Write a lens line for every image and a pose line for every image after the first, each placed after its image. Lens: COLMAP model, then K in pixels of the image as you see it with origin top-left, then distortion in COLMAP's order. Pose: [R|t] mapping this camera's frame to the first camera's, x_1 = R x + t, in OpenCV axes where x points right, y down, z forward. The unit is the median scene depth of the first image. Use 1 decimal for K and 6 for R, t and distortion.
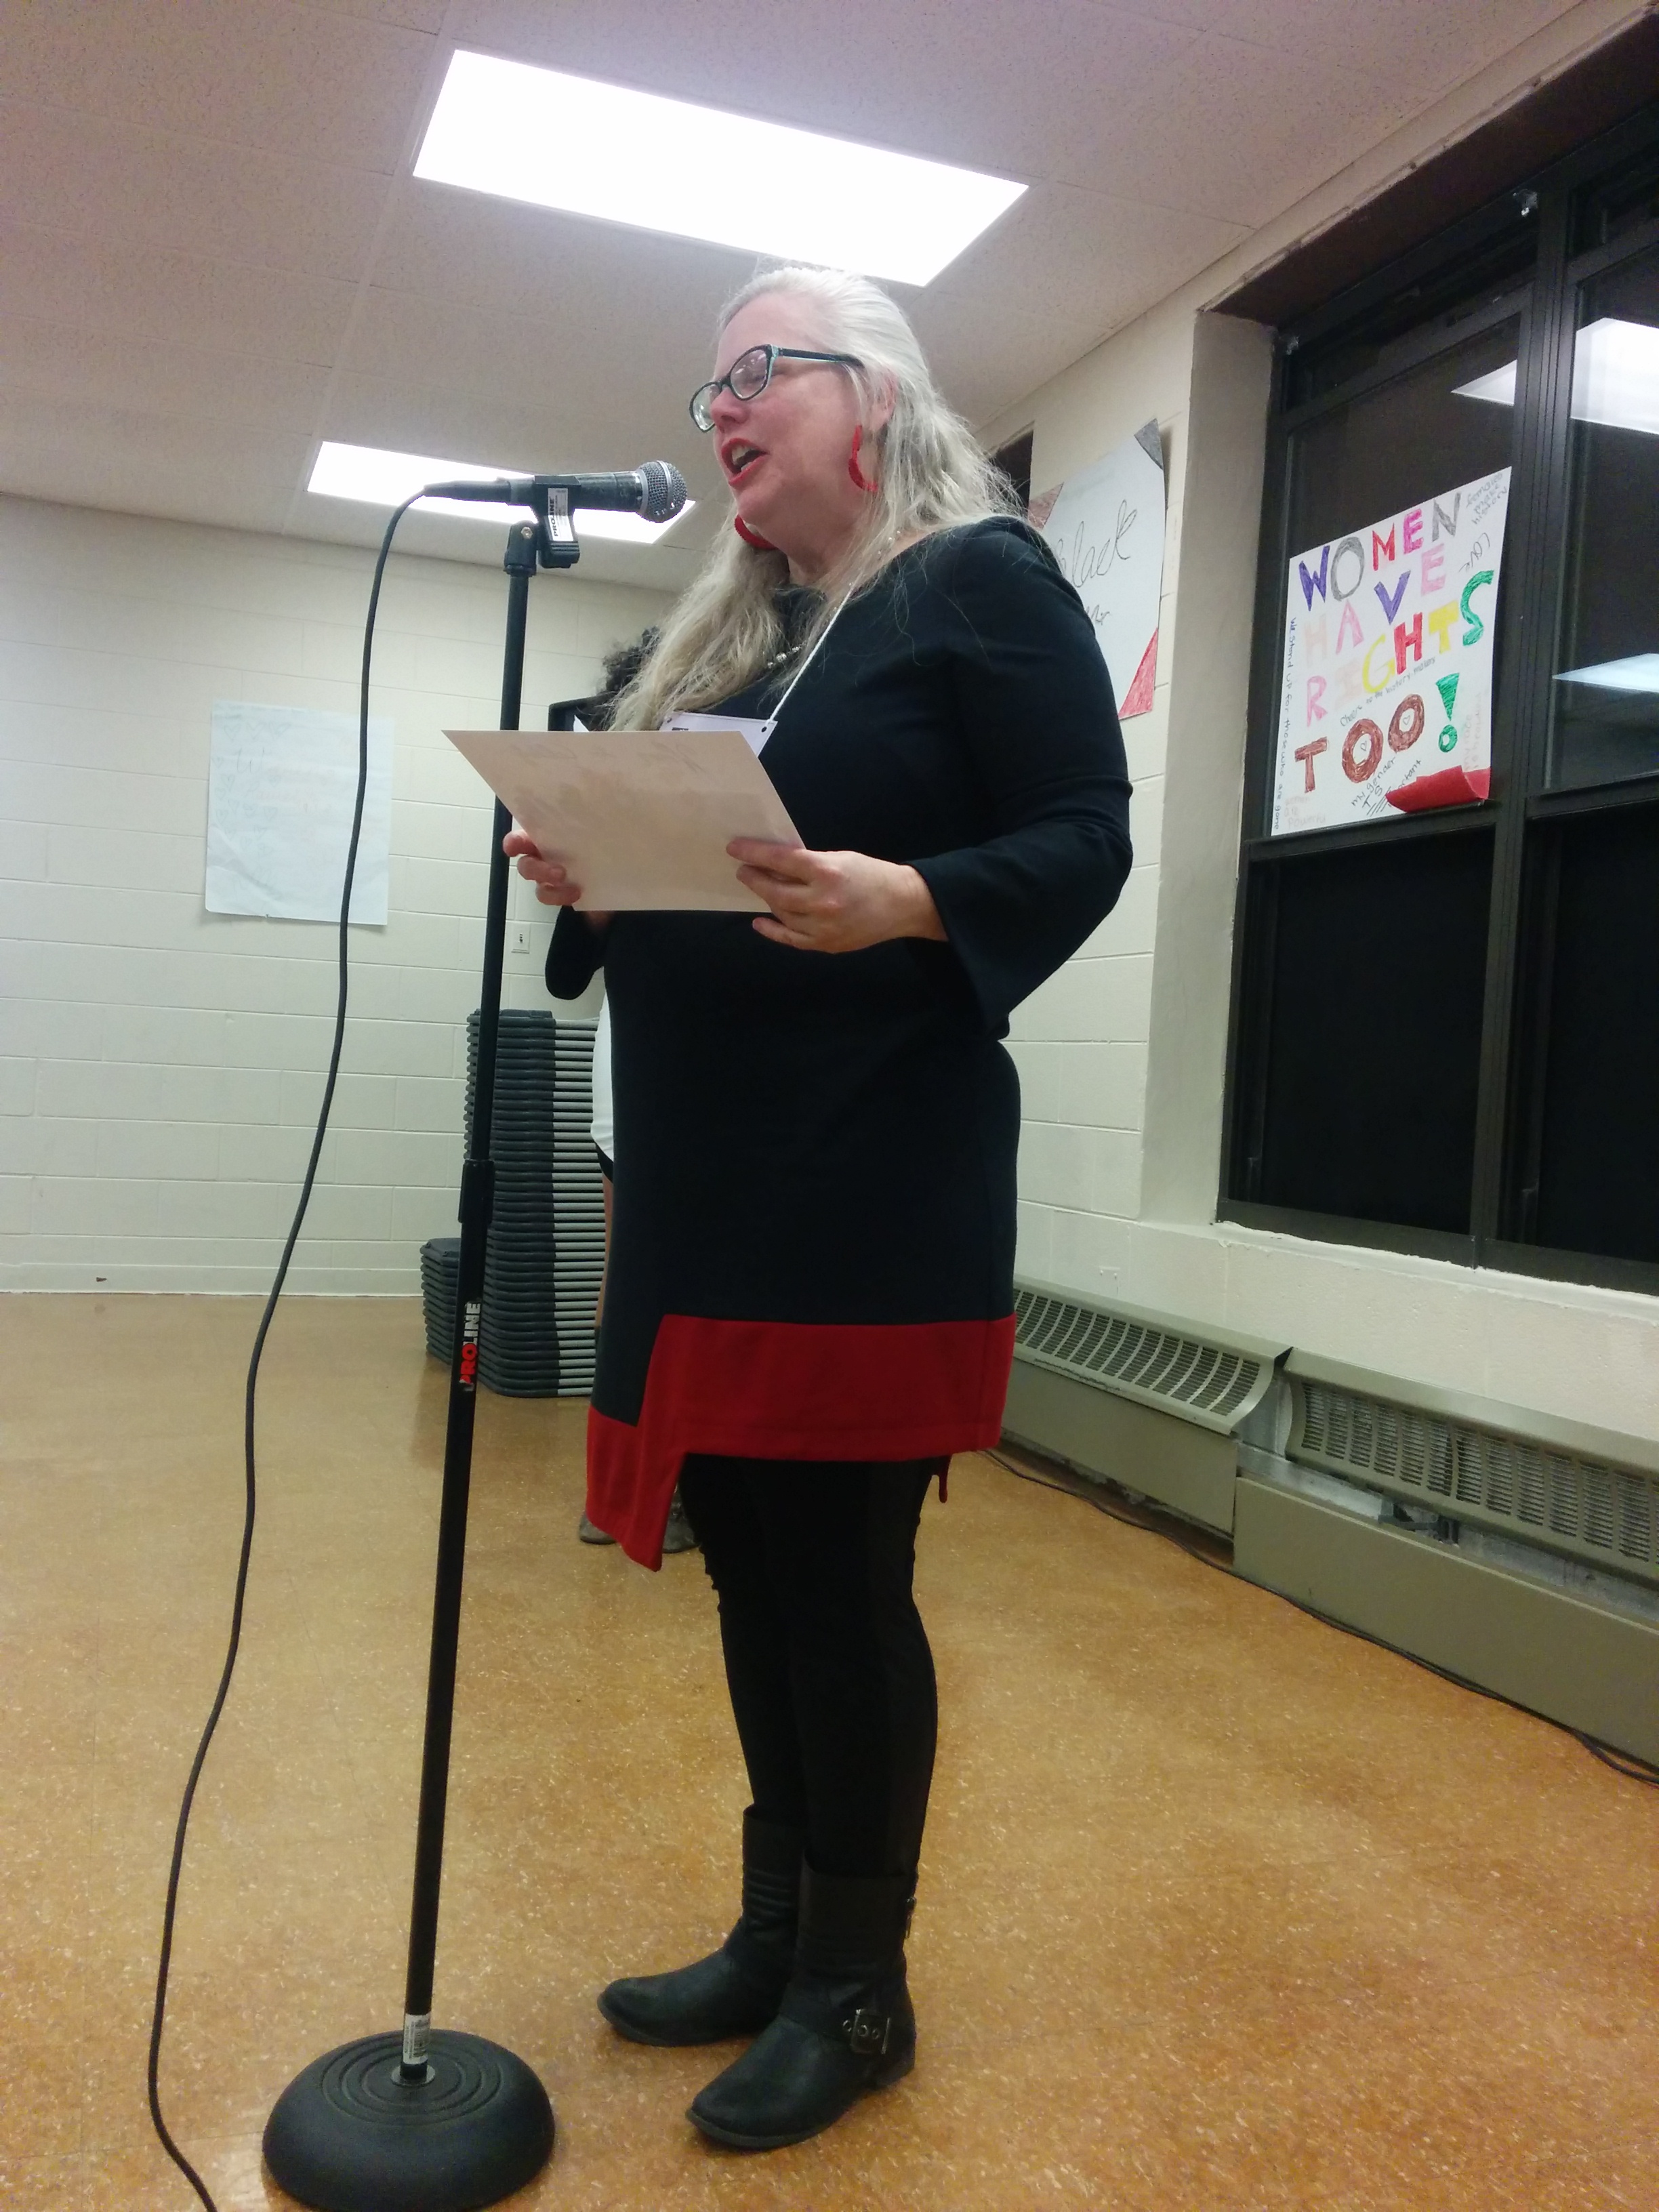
lens RADIAL K [[1912.8, 0, 820.1], [0, 1912.8, 1121.4], [0, 0, 1]] dist [0.076987, -0.114453]
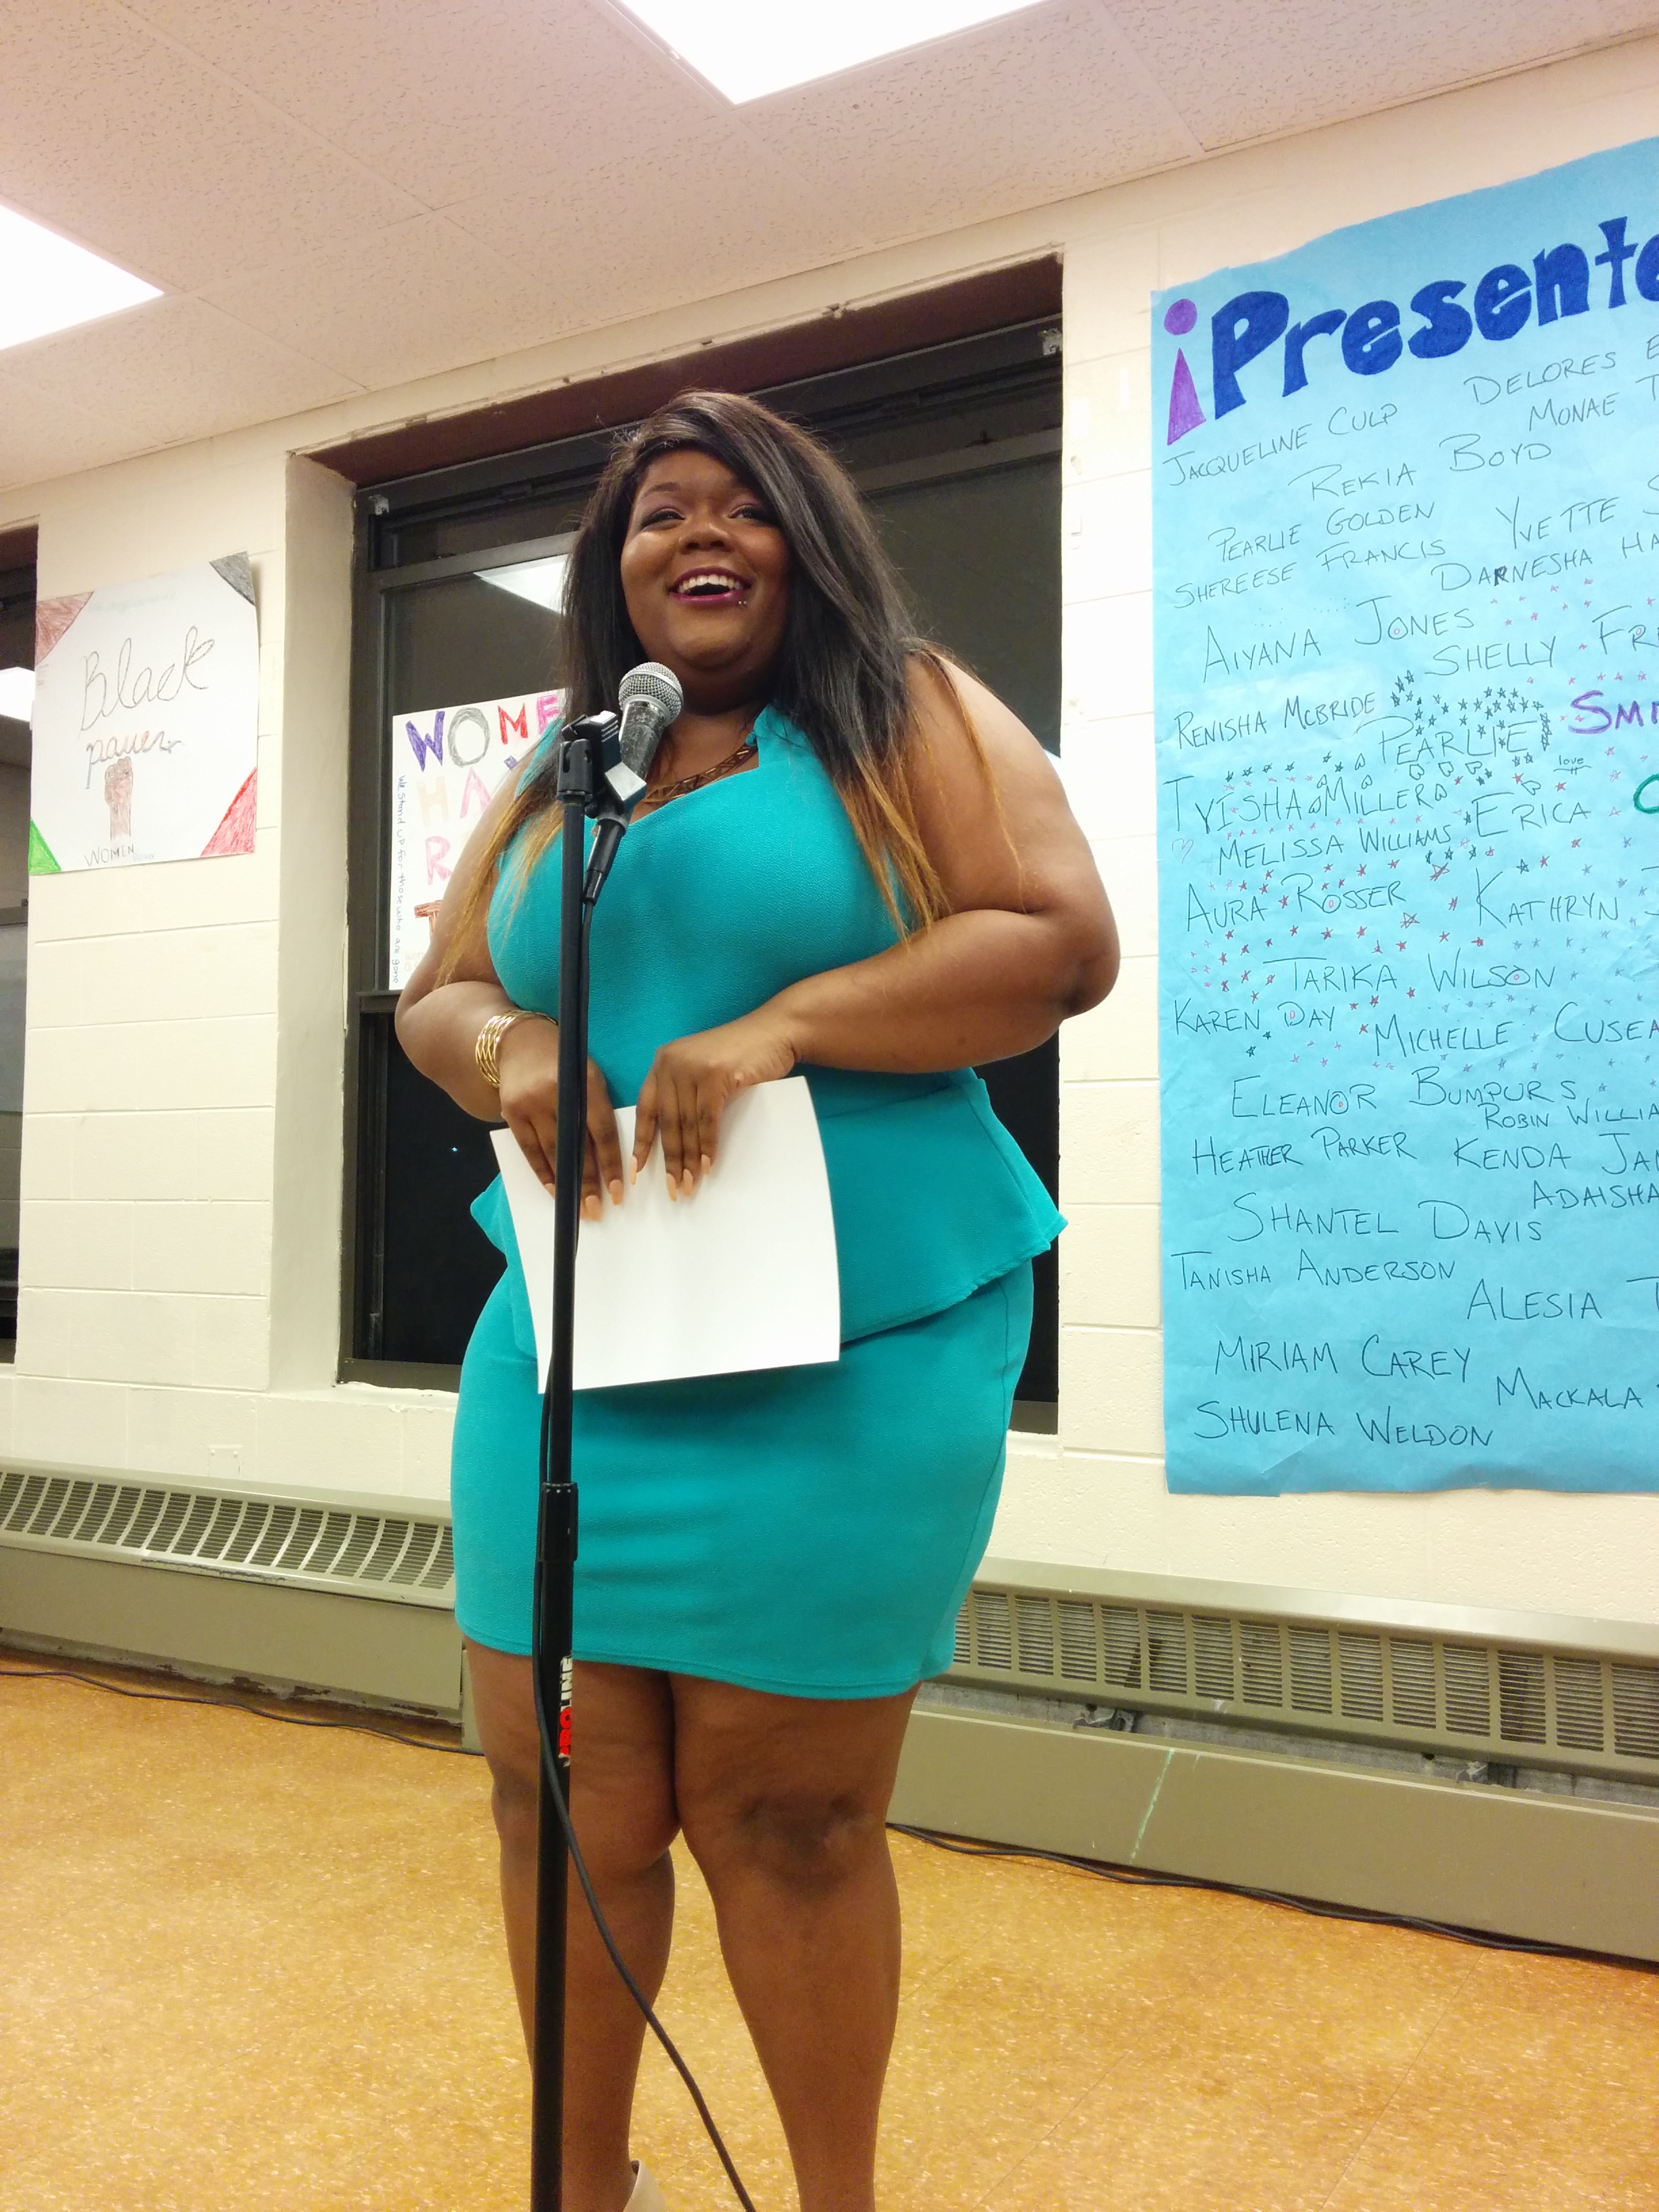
lens RADIAL K [[1912.8, 0, 807.8], [0, 1912.8, 1106.4], [0, 0, 1]] dist [0.076987, -0.114453]
pose [[0.770320, -0.015584, 0.637467, -0.262864], [0.050813, 0.998022, -0.037004, -0.045216], [-0.635630, 0.060897, 0.769589, 0.114344]]
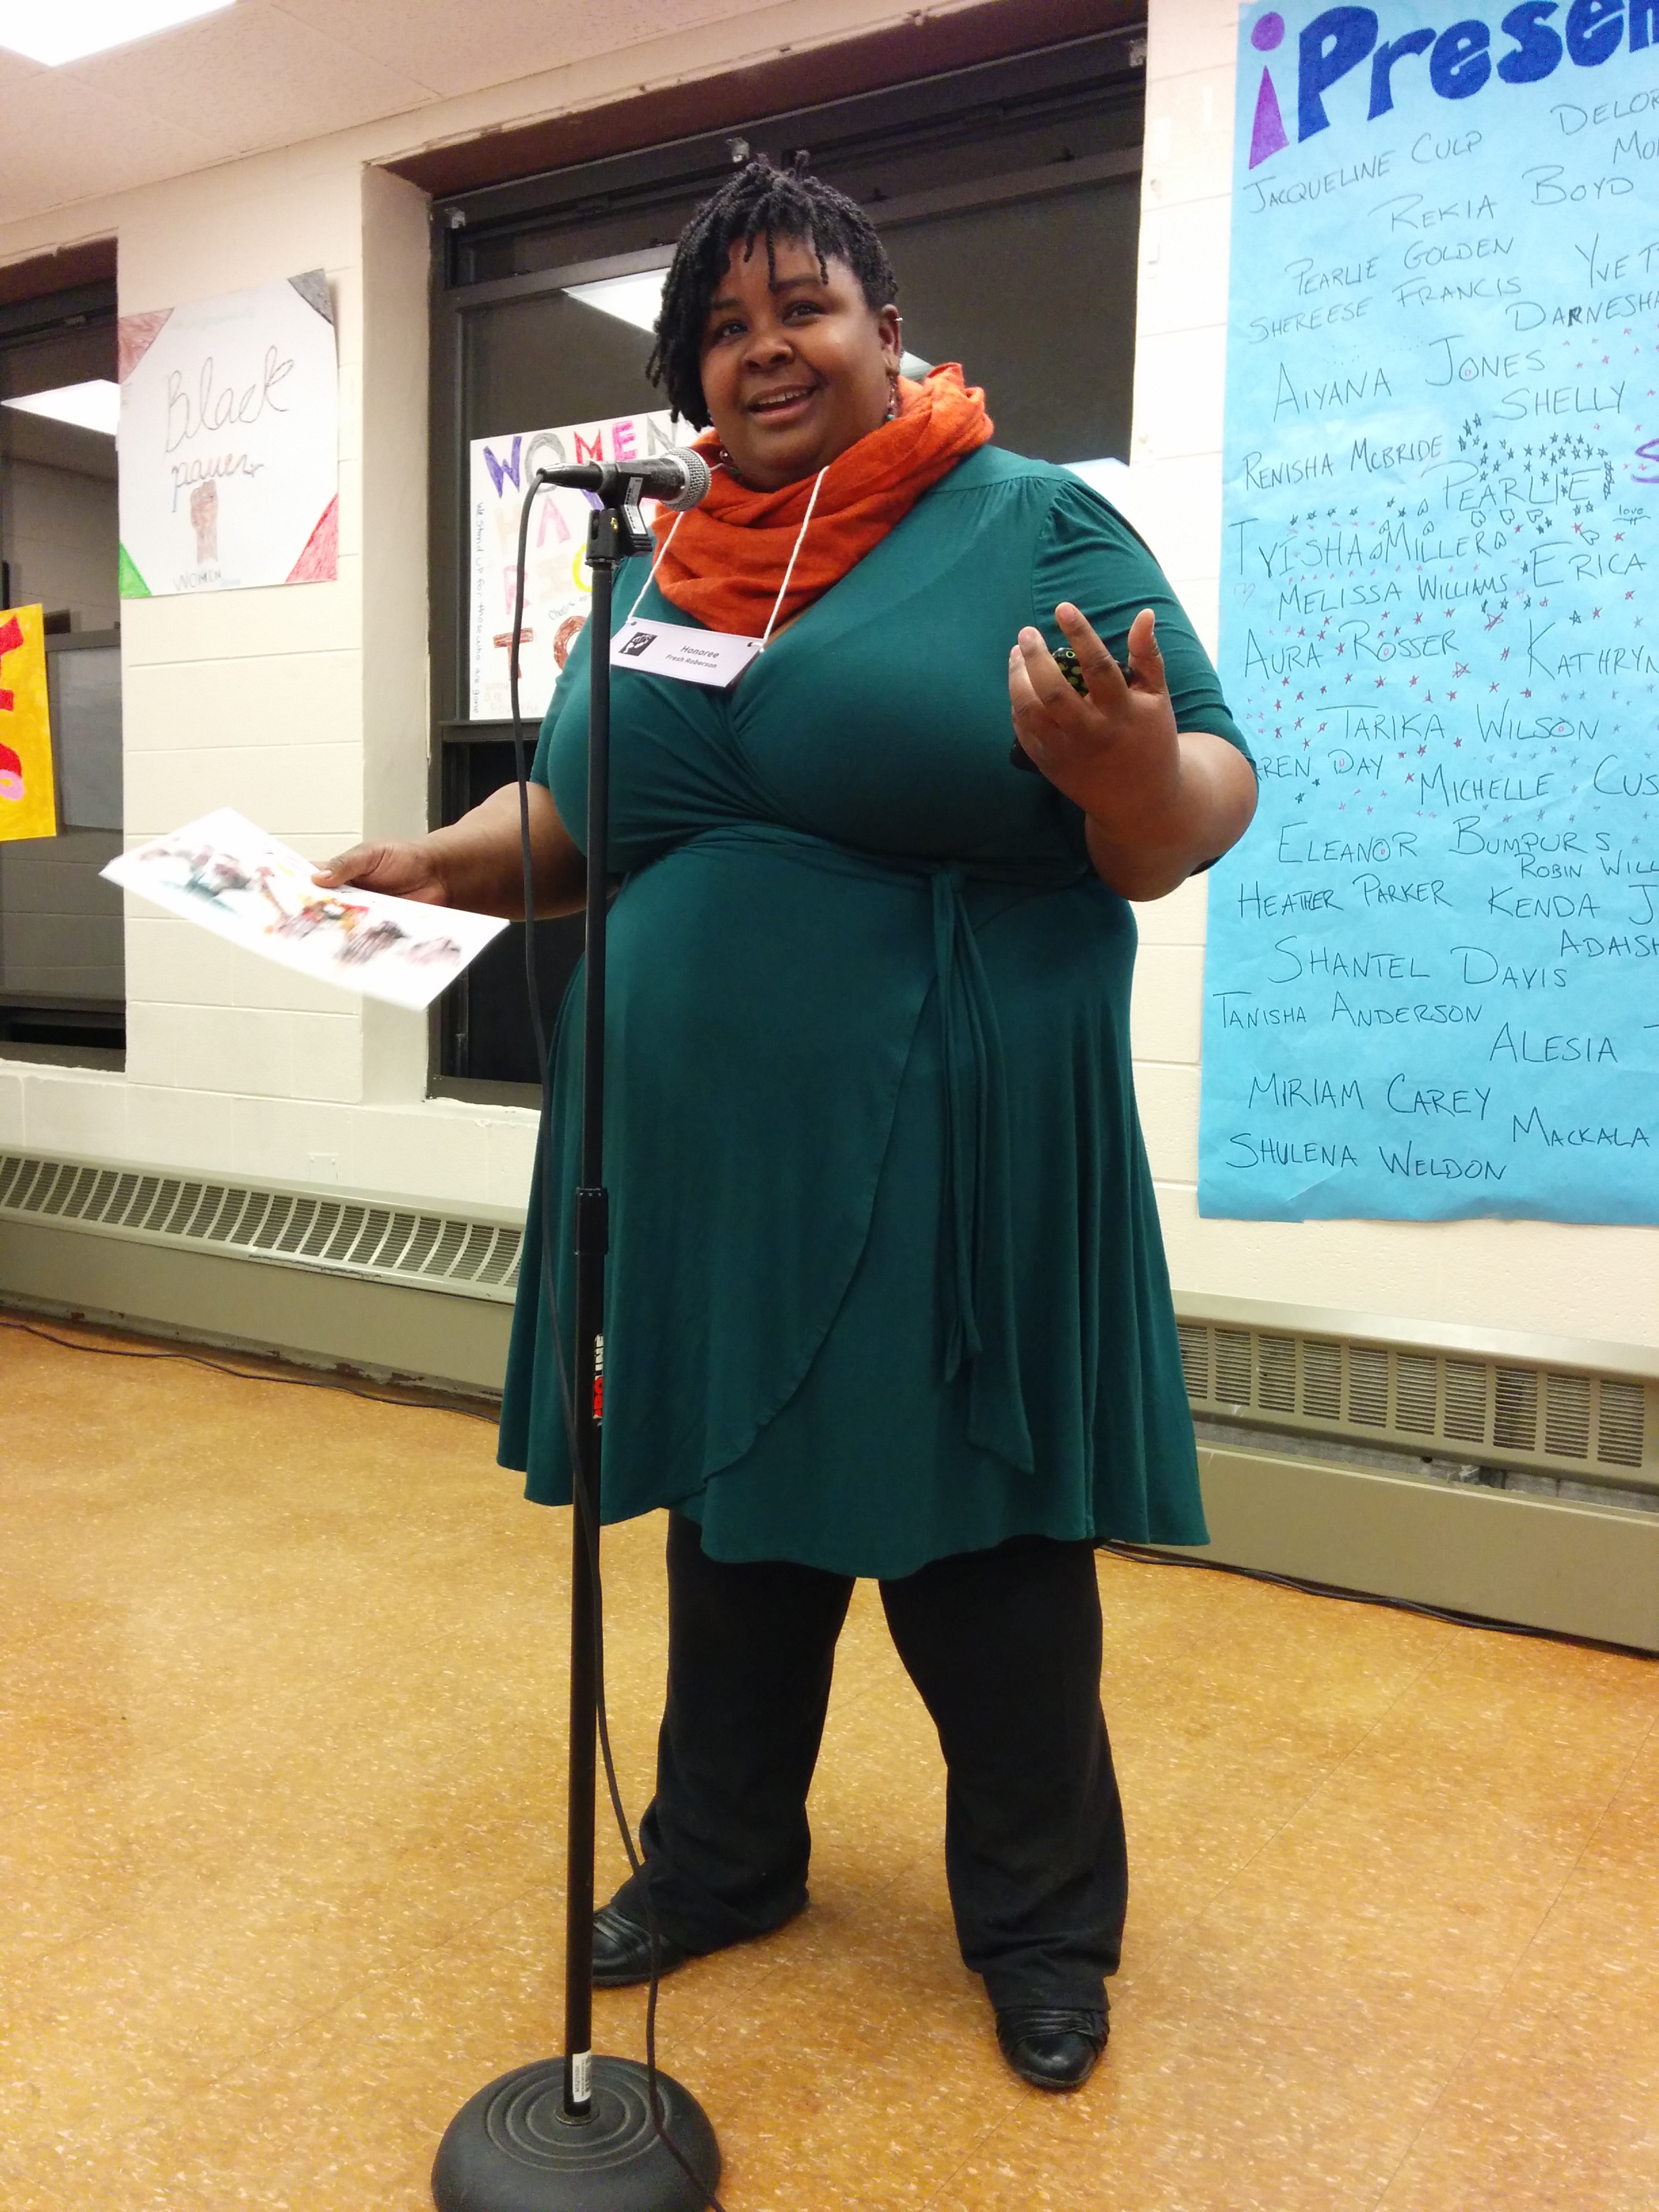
lens RADIAL K [[1912.8, 0, 823.6], [0, 1912.8, 1106.6], [0, 0, 1]] dist [0.076987, -0.114453]
pose [[0.795089, -0.087843, 0.600098, -0.278294], [0.032464, 0.994201, 0.102518, -0.048158], [-0.605624, -0.062029, 0.793330, 0.072803]]
